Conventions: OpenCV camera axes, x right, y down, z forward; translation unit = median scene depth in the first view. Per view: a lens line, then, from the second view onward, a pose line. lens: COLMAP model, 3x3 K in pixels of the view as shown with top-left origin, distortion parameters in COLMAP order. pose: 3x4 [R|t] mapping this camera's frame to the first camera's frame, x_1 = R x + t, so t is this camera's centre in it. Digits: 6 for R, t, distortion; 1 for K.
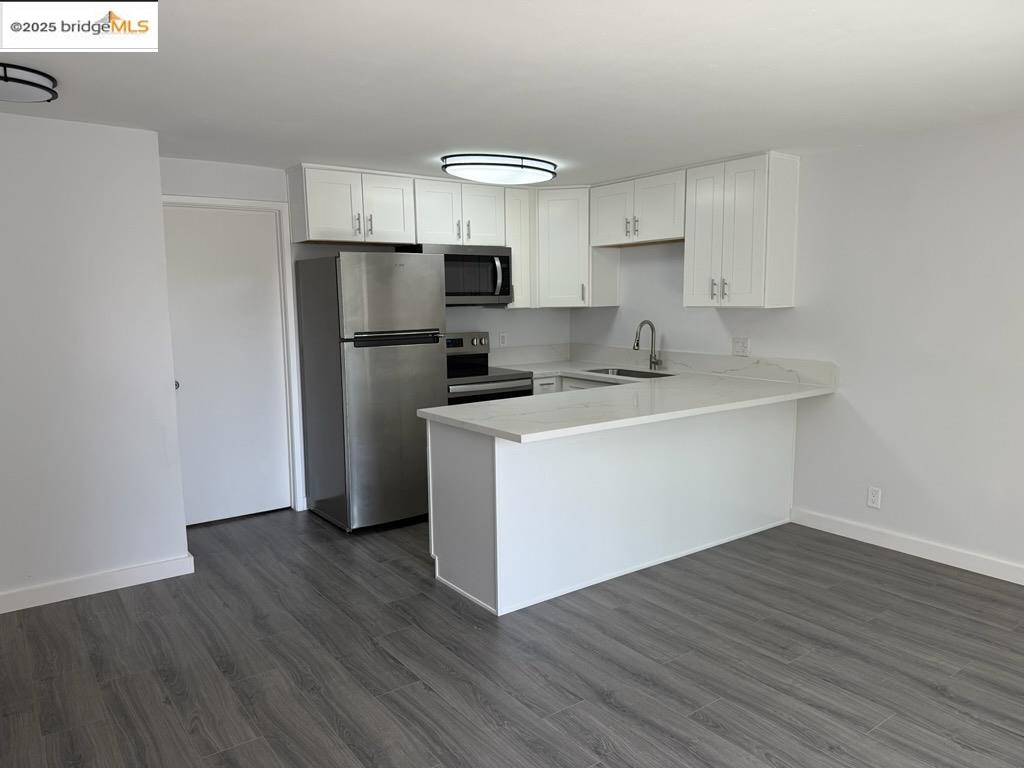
lens RADIAL K [[725.9, 0, 510.9], [0, 725.9, 389.9], [0, 0, 1]] dist [0.022409, -0.028691]
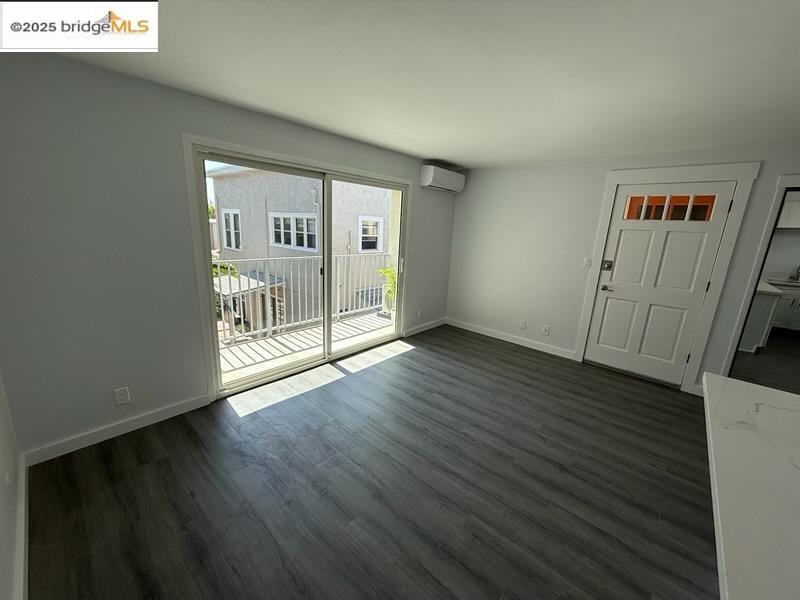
lens RADIAL K [[318.6, 0, 397.0], [0, 318.6, 300.1], [0, 0, 1]] dist [-0.003133, 0.001414]
pose [[-0.980059, 0.010794, -0.198416, 0.505366], [-0.061304, 0.933393, 0.353581, -0.164180], [0.189016, 0.358694, -0.914118, 1.102828]]
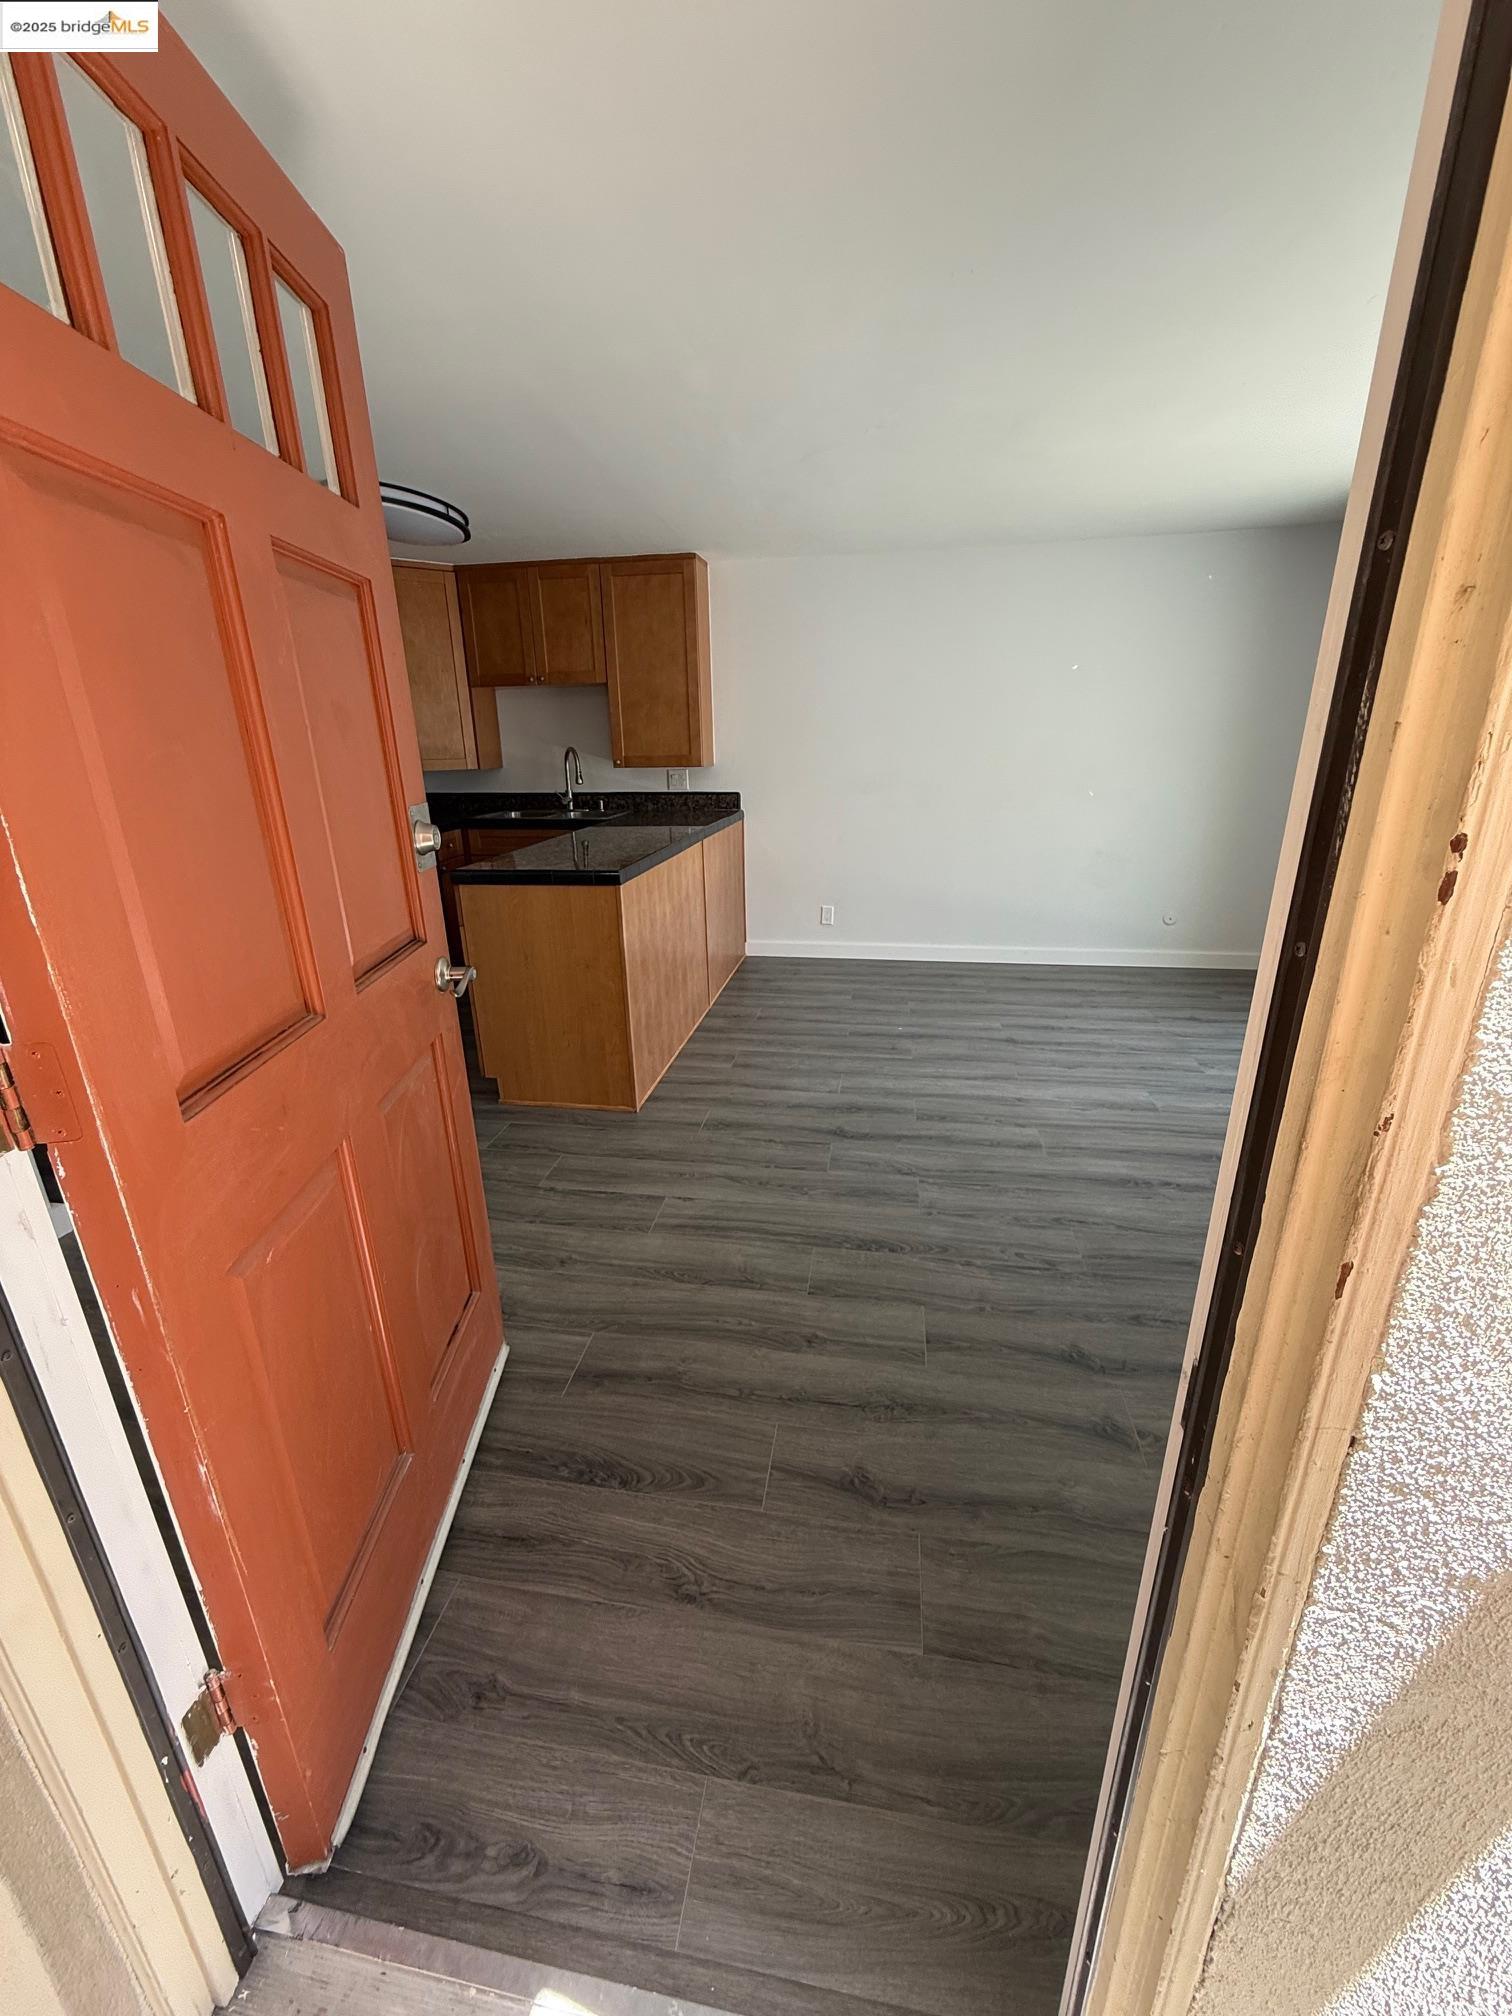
lens RADIAL K [[802.8, 0, 760.3], [0, 802.8, 995.2], [0, 0, 1]] dist [-0.003133, 0.001414]
pose [[0.712470, -0.216643, 0.667422, -0.460967], [0.098841, 0.972648, 0.210205, 0.002898], [-0.694706, -0.083796, 0.714396, 0.238976]]
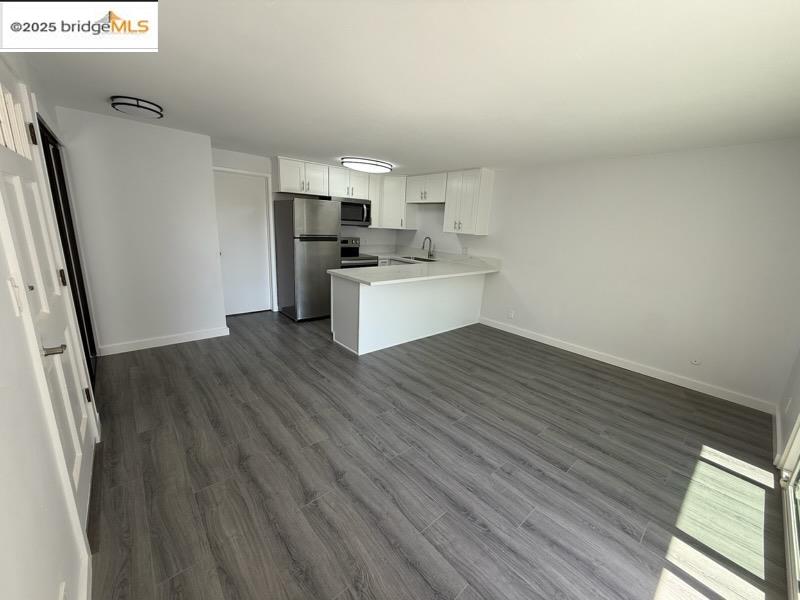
lens RADIAL K [[318.6, 0, 399.4], [0, 318.6, 302.4], [0, 0, 1]] dist [-0.003133, 0.001414]
pose [[0.994503, 0.040344, 0.096620, 0.007926], [-0.051263, 0.992233, 0.113337, 0.003490], [-0.091297, -0.117667, 0.988848, -0.054692]]
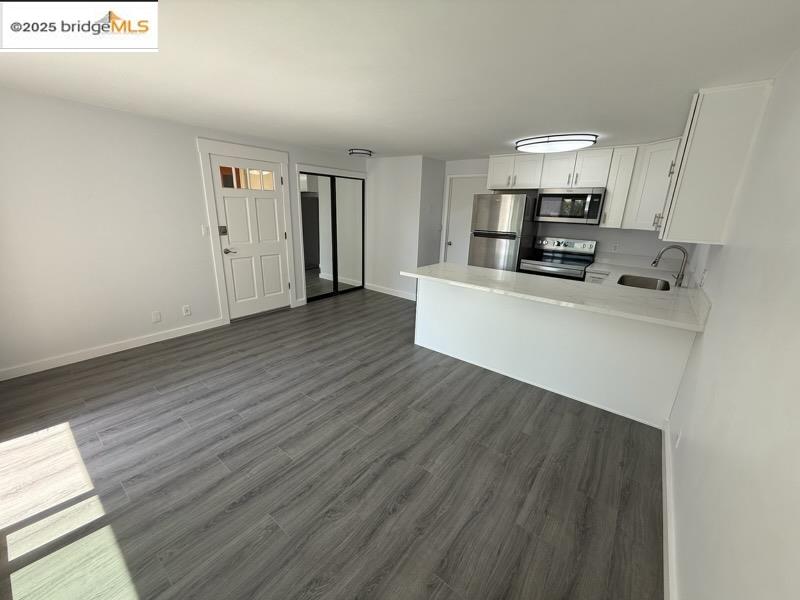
lens RADIAL K [[318.6, 0, 396.6], [0, 318.6, 299.8], [0, 0, 1]] dist [-0.003133, 0.001414]
pose [[0.257267, 0.291166, -0.921432, 0.879061], [-0.159819, 0.953216, 0.256588, -0.103834], [0.953033, 0.081251, 0.291765, 0.551700]]
